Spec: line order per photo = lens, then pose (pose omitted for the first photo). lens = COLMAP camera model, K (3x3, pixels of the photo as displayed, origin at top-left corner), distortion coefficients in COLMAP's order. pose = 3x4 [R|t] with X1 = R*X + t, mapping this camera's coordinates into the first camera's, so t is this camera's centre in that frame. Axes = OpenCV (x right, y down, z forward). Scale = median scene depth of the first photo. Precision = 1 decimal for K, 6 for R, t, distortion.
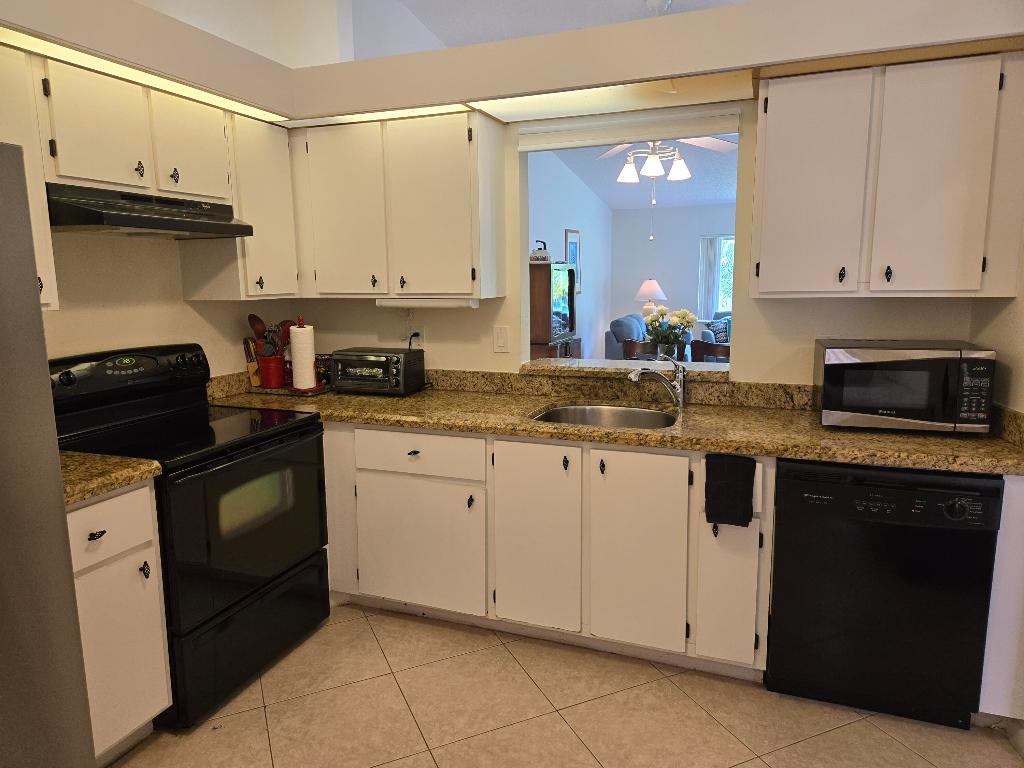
lens RADIAL K [[689.8, 0, 511.0], [0, 689.8, 380.0], [0, 0, 1]] dist [0.056542, -0.005580]
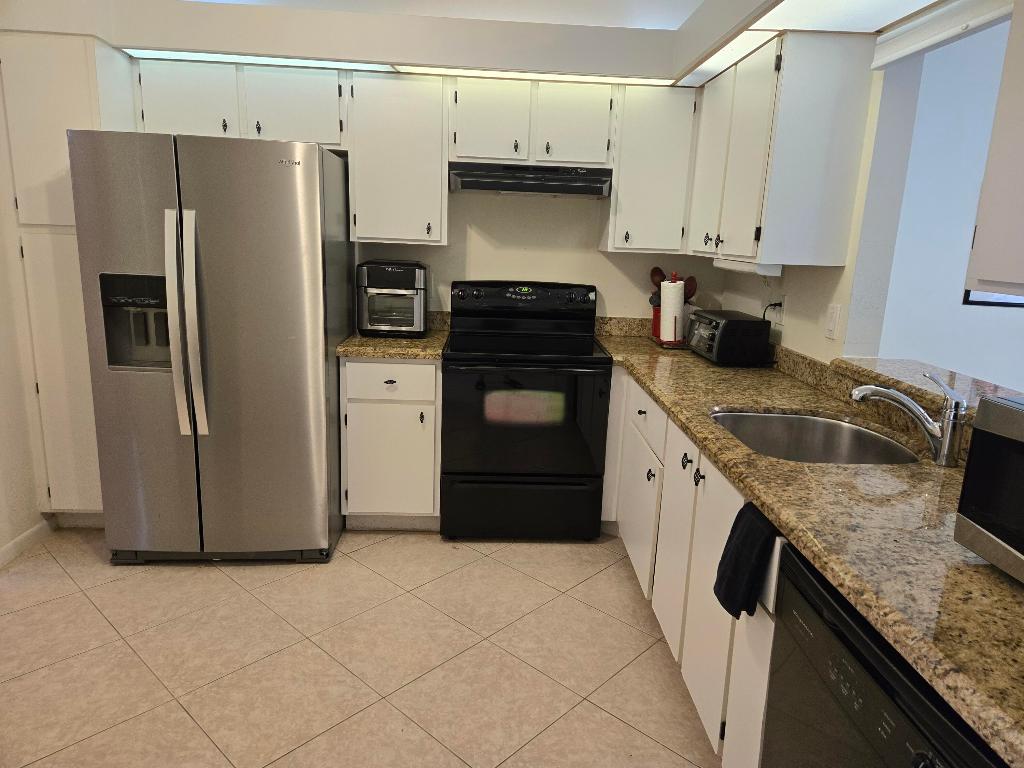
lens RADIAL K [[689.8, 0, 512.9], [0, 689.8, 385.4], [0, 0, 1]] dist [0.056542, -0.005580]
pose [[0.385608, 0.228487, -0.893924, 0.700636], [-0.183158, 0.968527, 0.168548, -0.069402], [0.904301, 0.098736, 0.415321, 0.434669]]
